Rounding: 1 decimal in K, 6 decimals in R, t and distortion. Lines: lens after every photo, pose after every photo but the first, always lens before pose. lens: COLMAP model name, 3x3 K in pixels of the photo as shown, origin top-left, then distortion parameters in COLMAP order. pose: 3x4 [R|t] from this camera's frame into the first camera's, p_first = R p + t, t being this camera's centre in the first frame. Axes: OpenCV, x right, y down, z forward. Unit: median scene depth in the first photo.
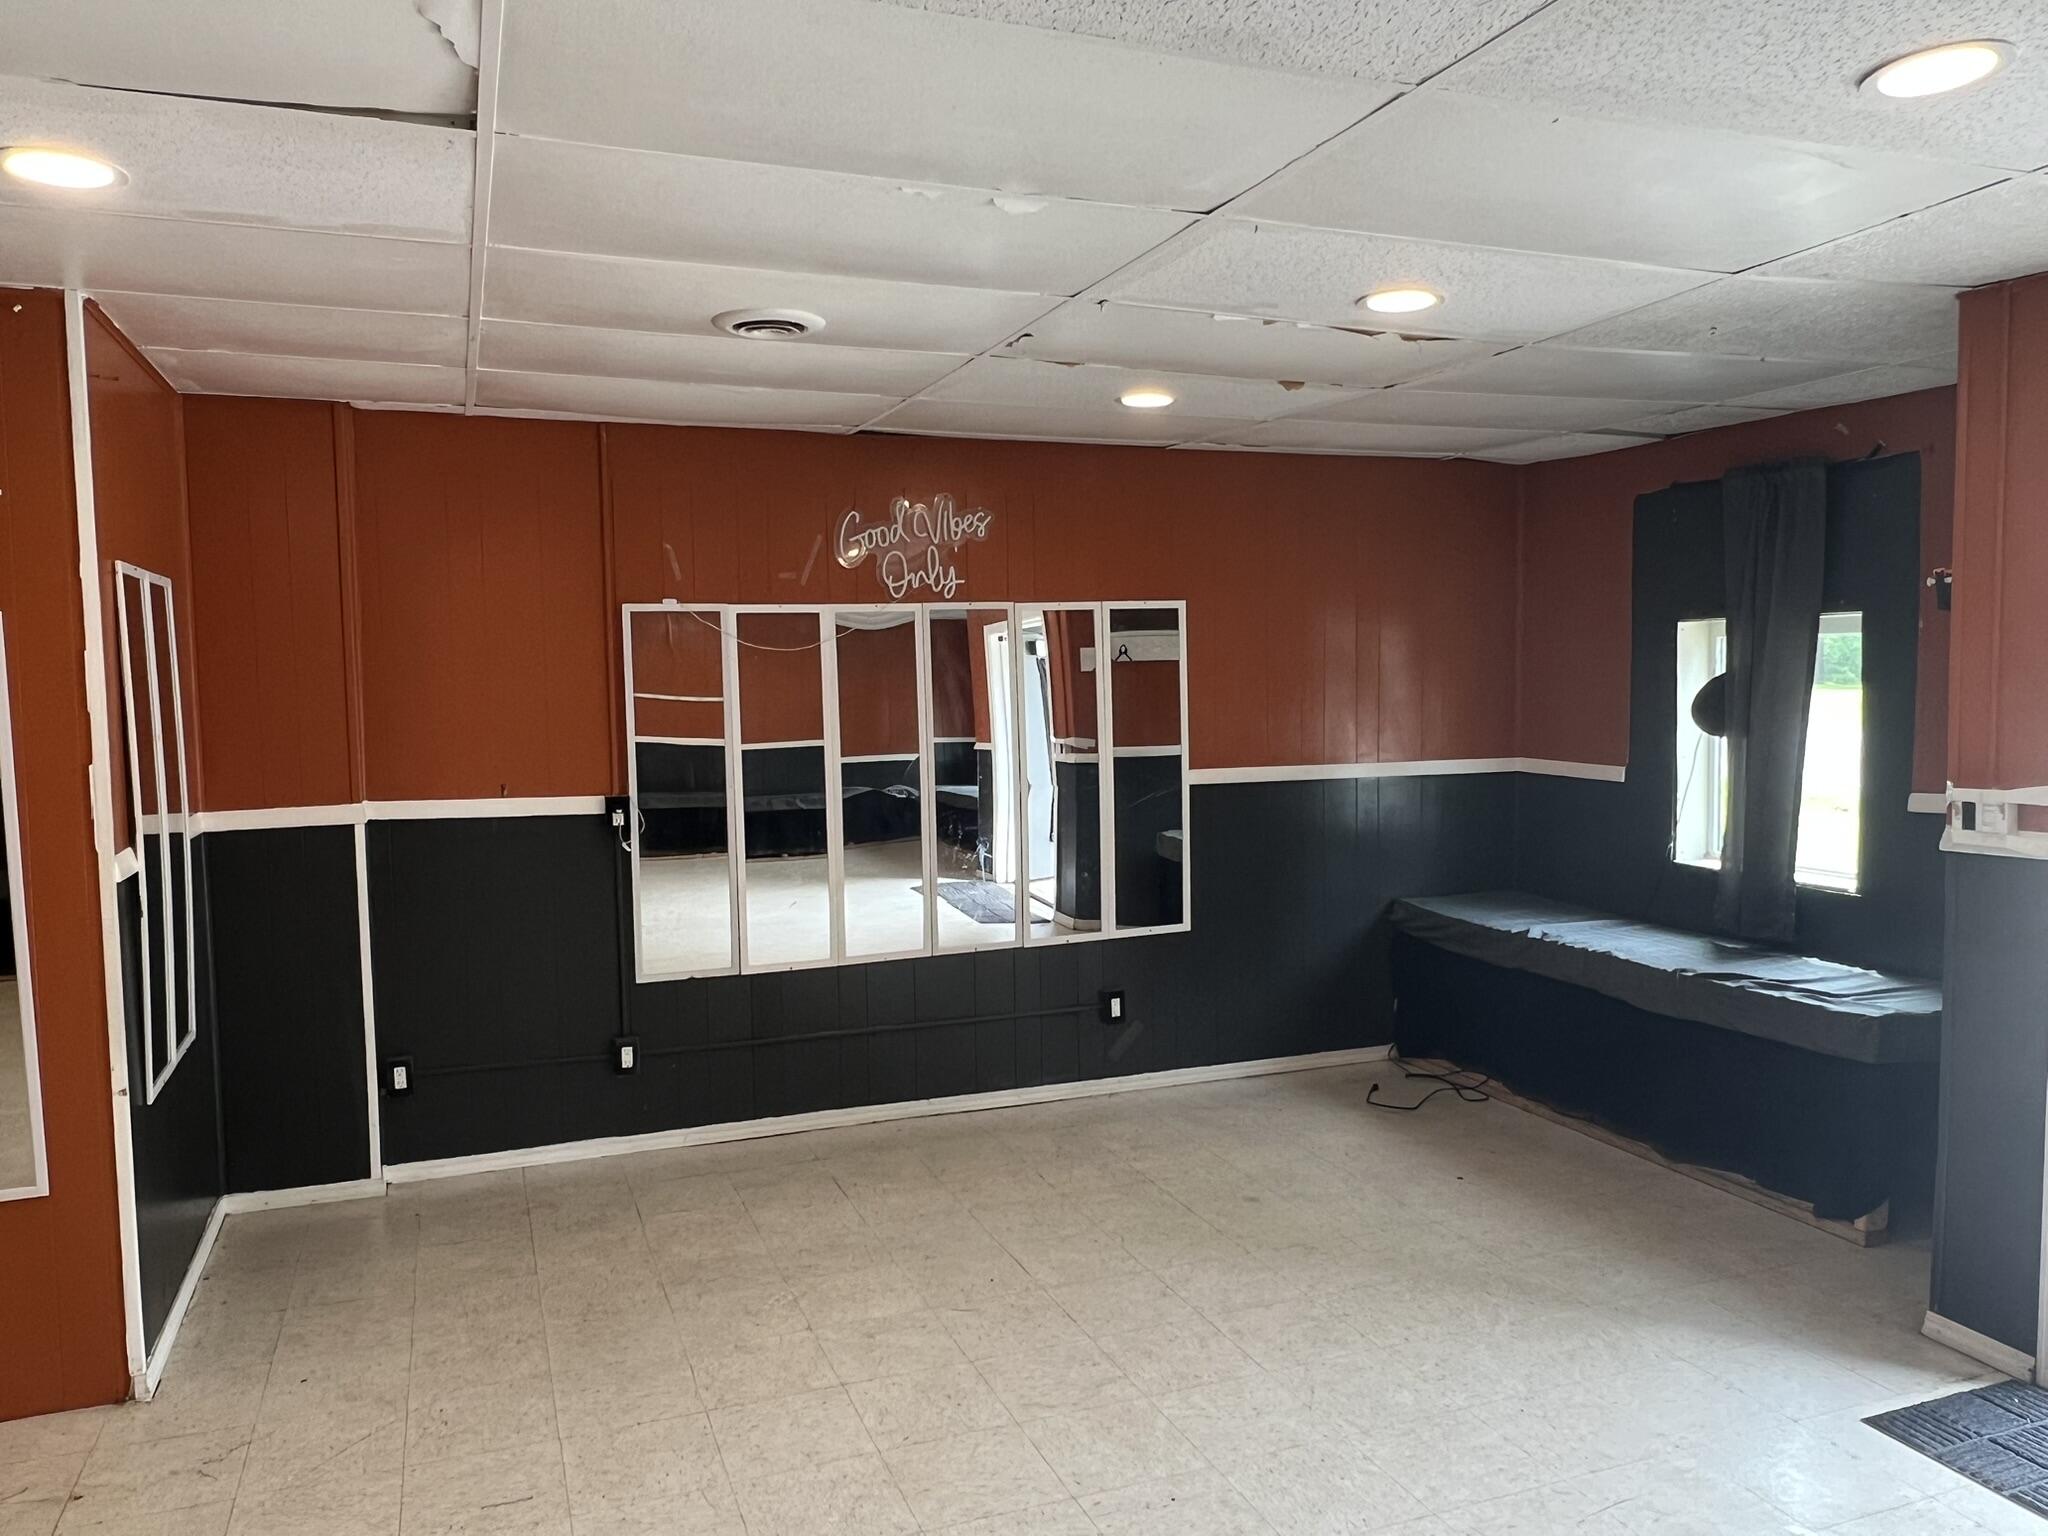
lens RADIAL K [[1465.7, 0, 1013.0], [0, 1465.7, 771.6], [0, 0, 1]] dist [0.000052, -0.007180]
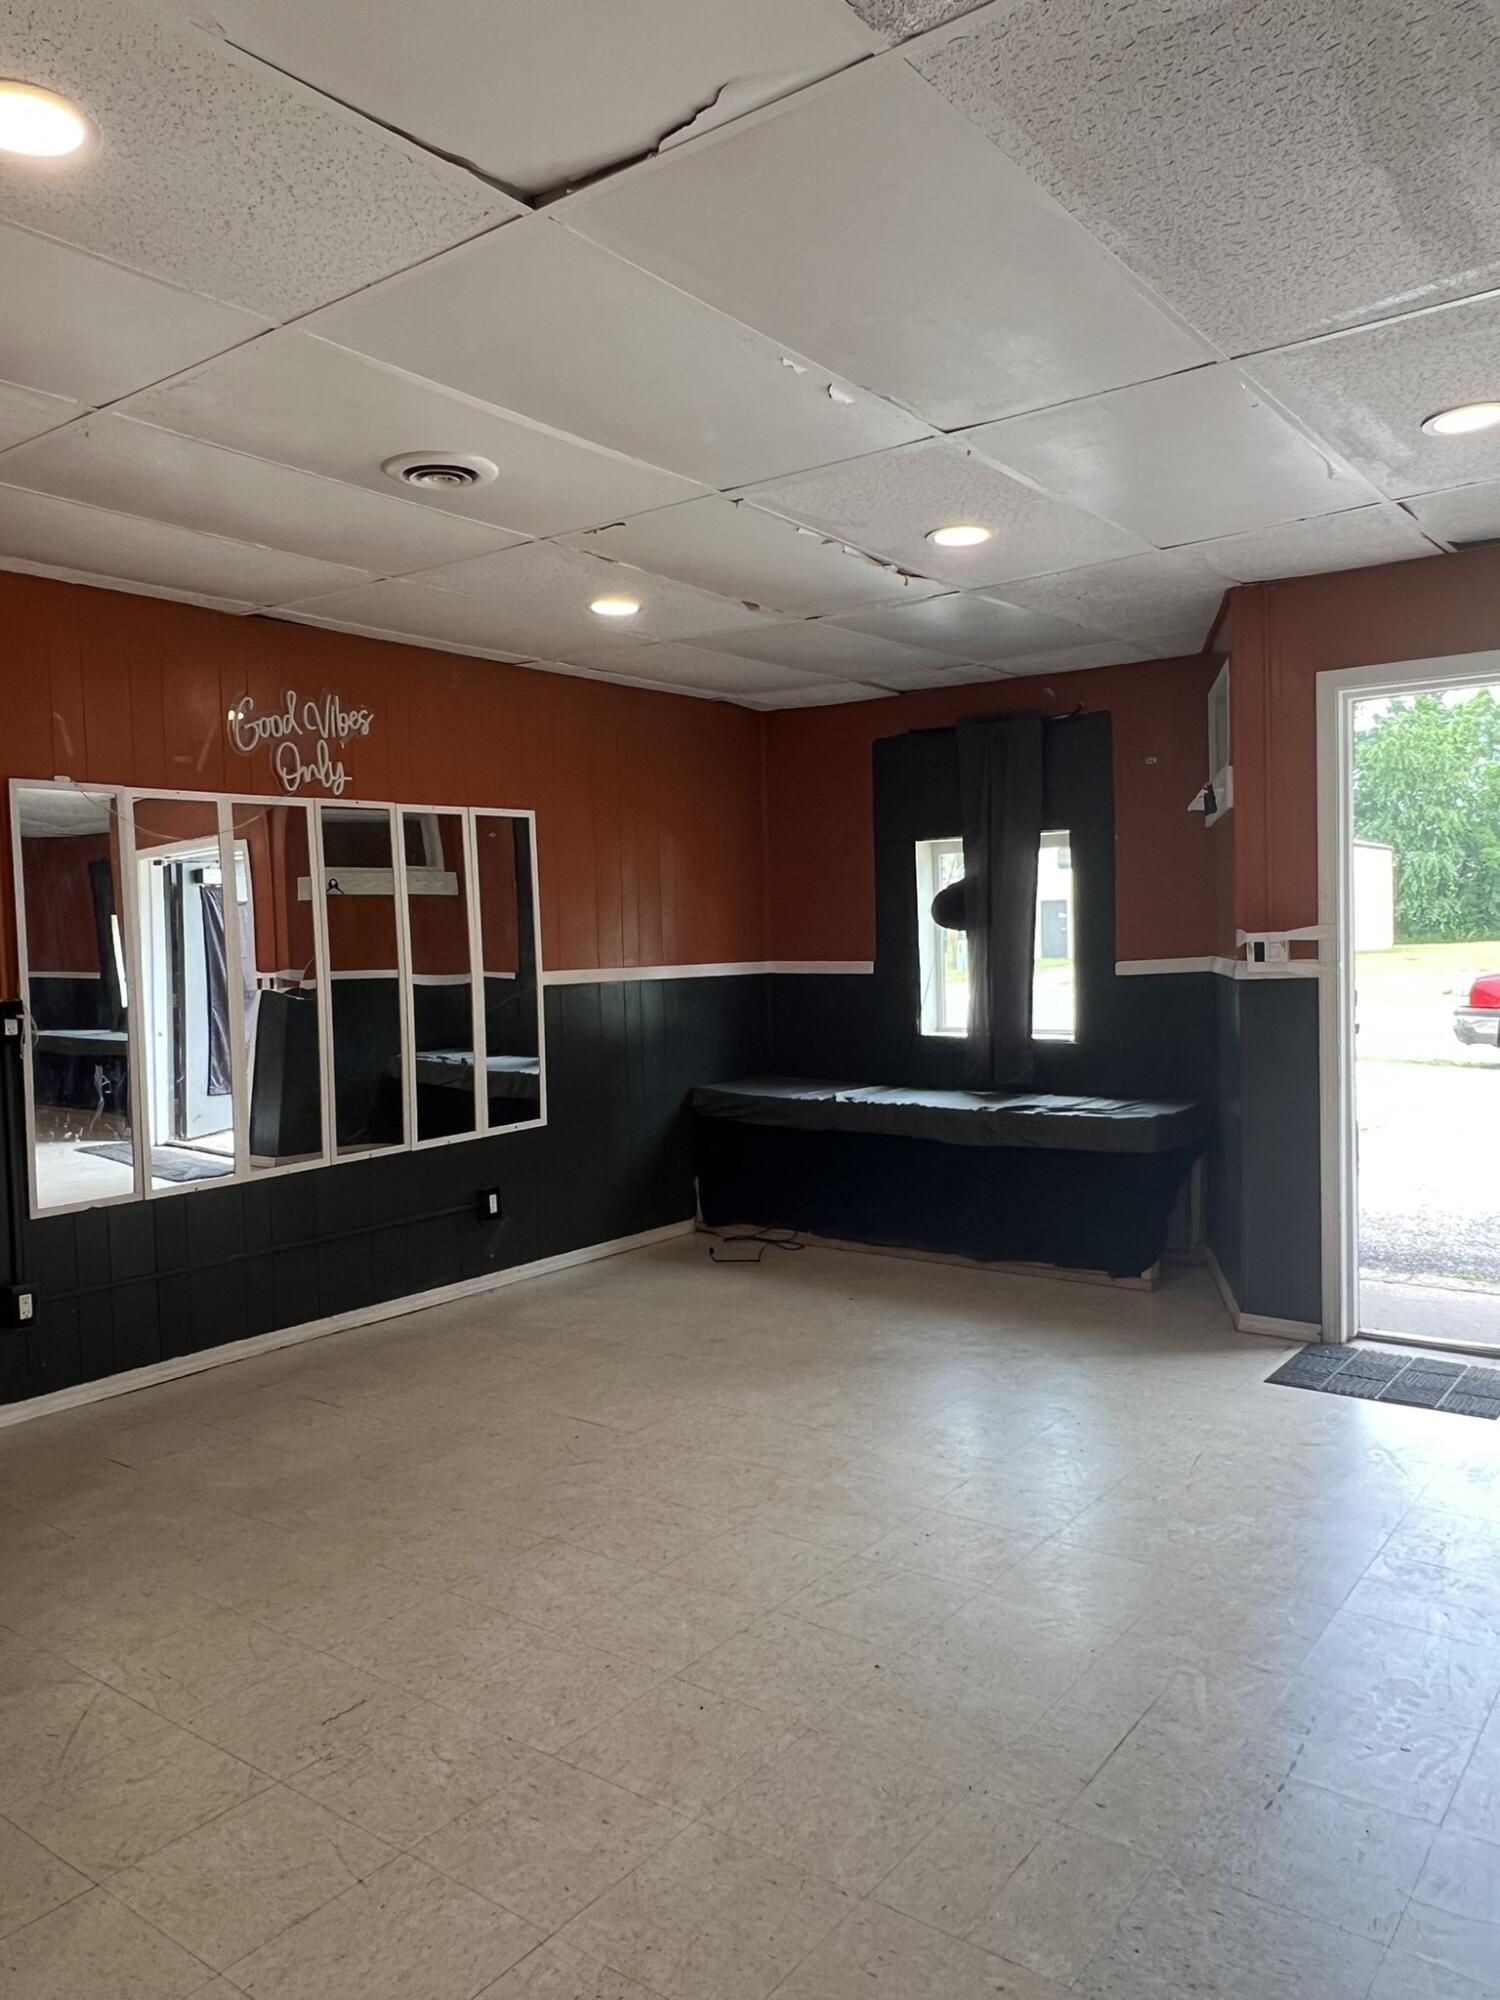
lens RADIAL K [[1431.3, 0, 749.3], [0, 1431.3, 992.5], [0, 0, 1]] dist [0.000052, -0.007180]
pose [[0.845102, -0.028784, 0.533829, -0.332796], [0.050014, 0.998427, -0.025342, 0.052023], [-0.532260, 0.048116, 0.845213, 0.058384]]
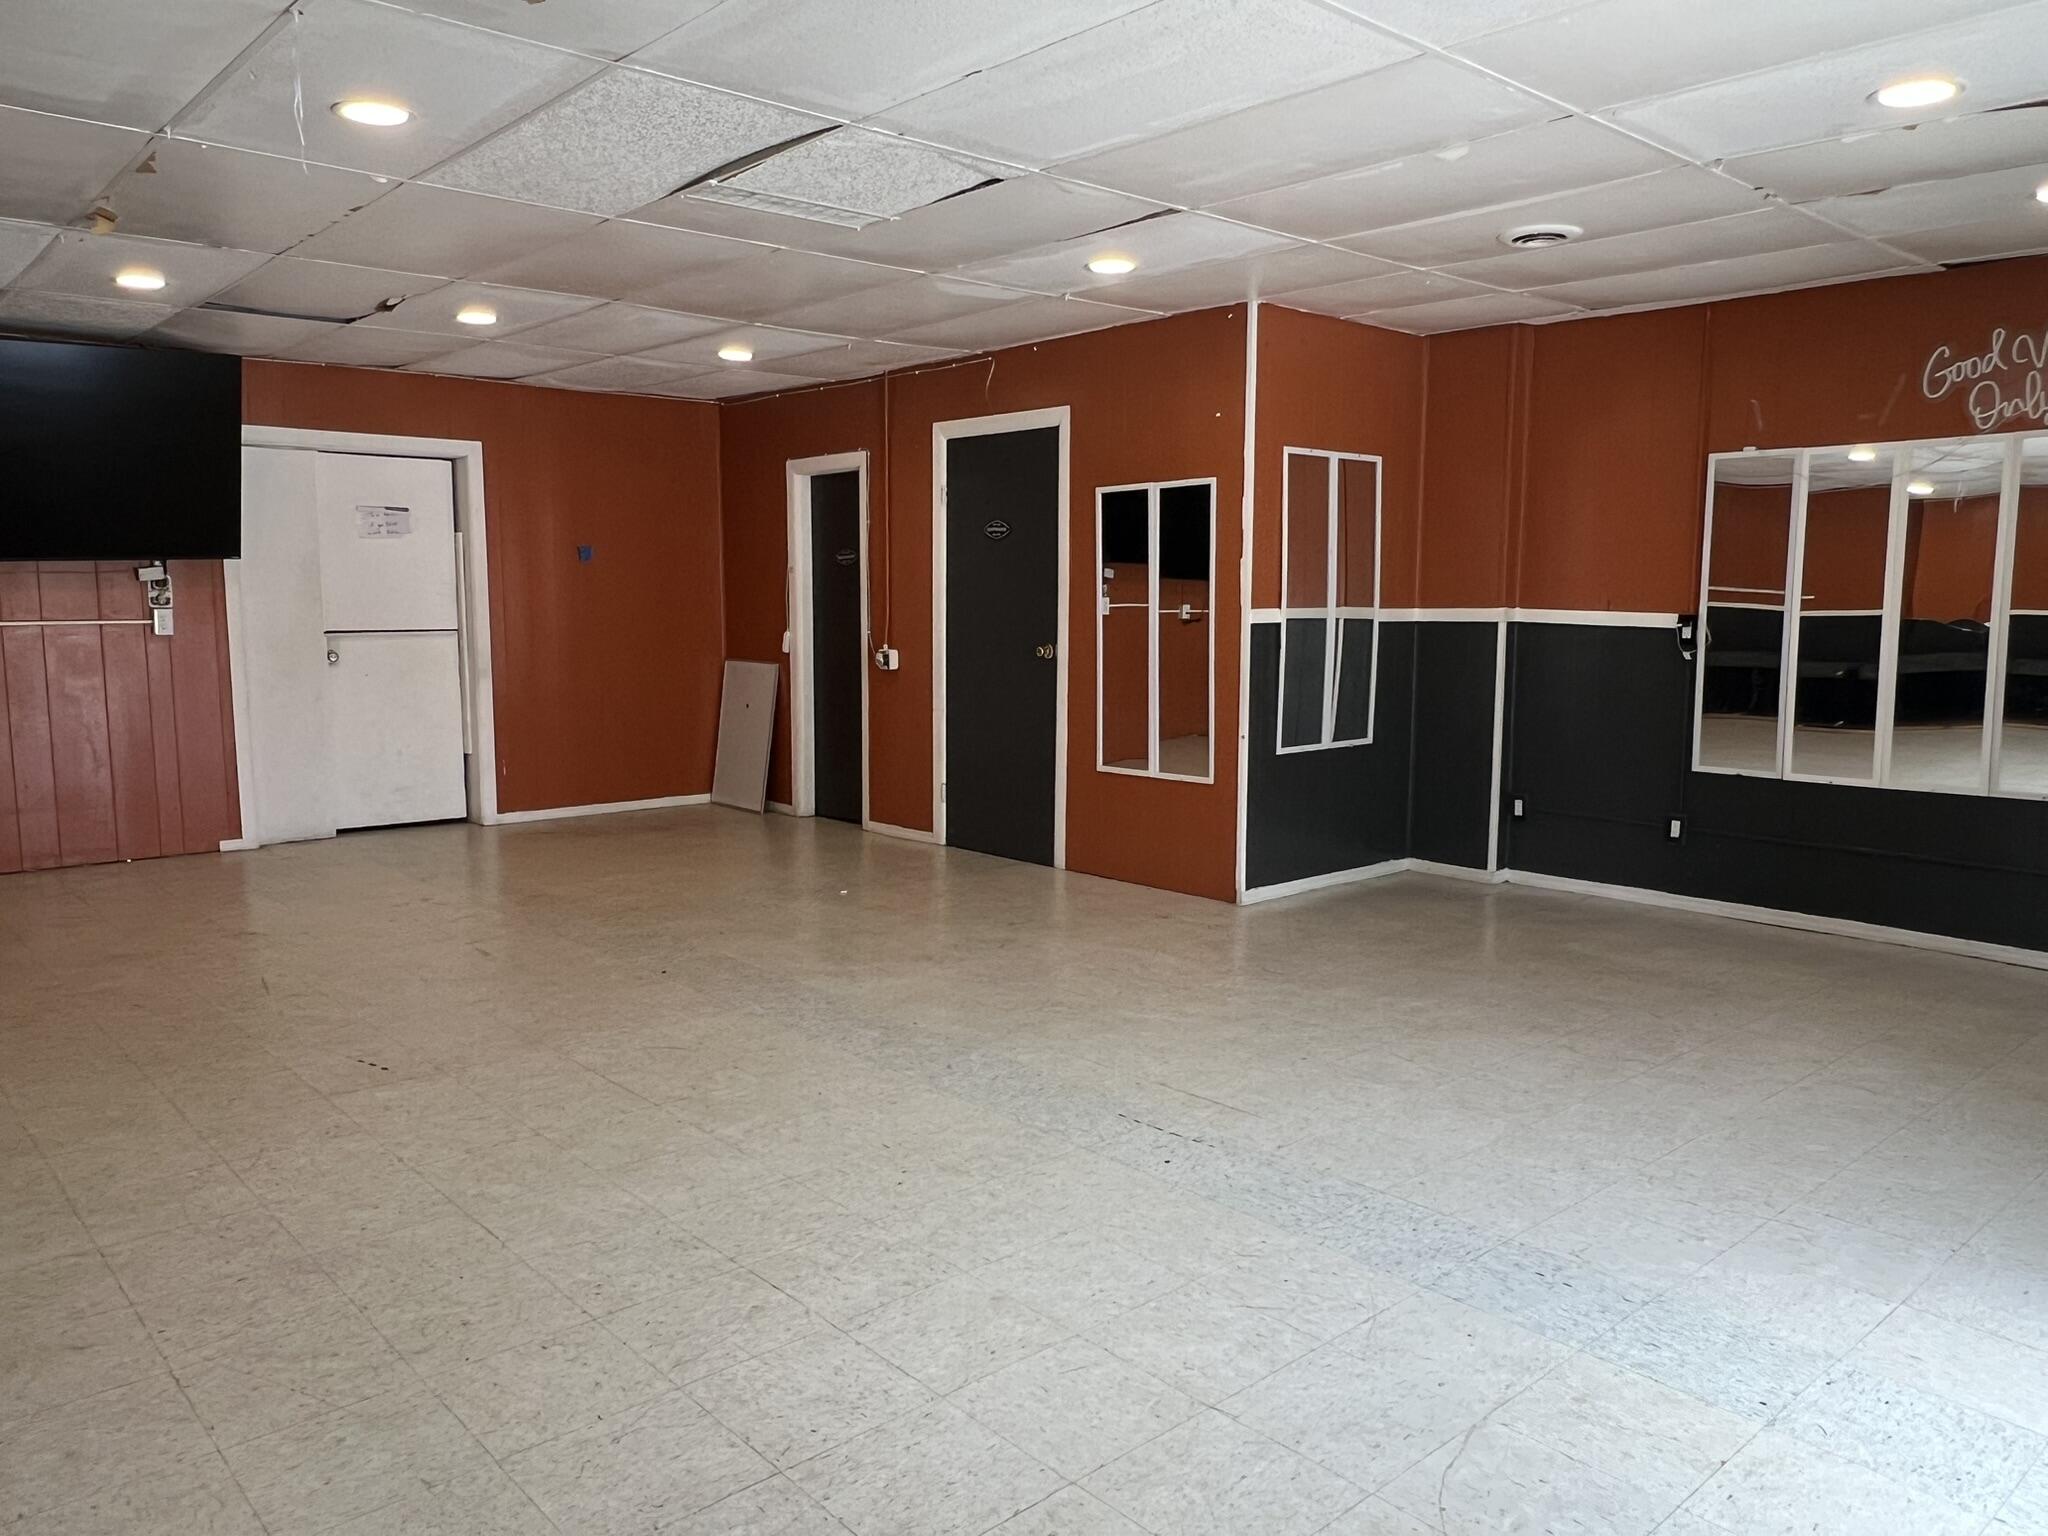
lens RADIAL K [[1465.7, 0, 1013.0], [0, 1465.7, 771.6], [0, 0, 1]] dist [0.000052, -0.007180]
pose [[0.352848, 0.127147, -0.927001, 0.644240], [-0.071243, 0.991499, 0.108876, 0.051041], [0.932964, 0.027625, 0.358907, 0.038616]]
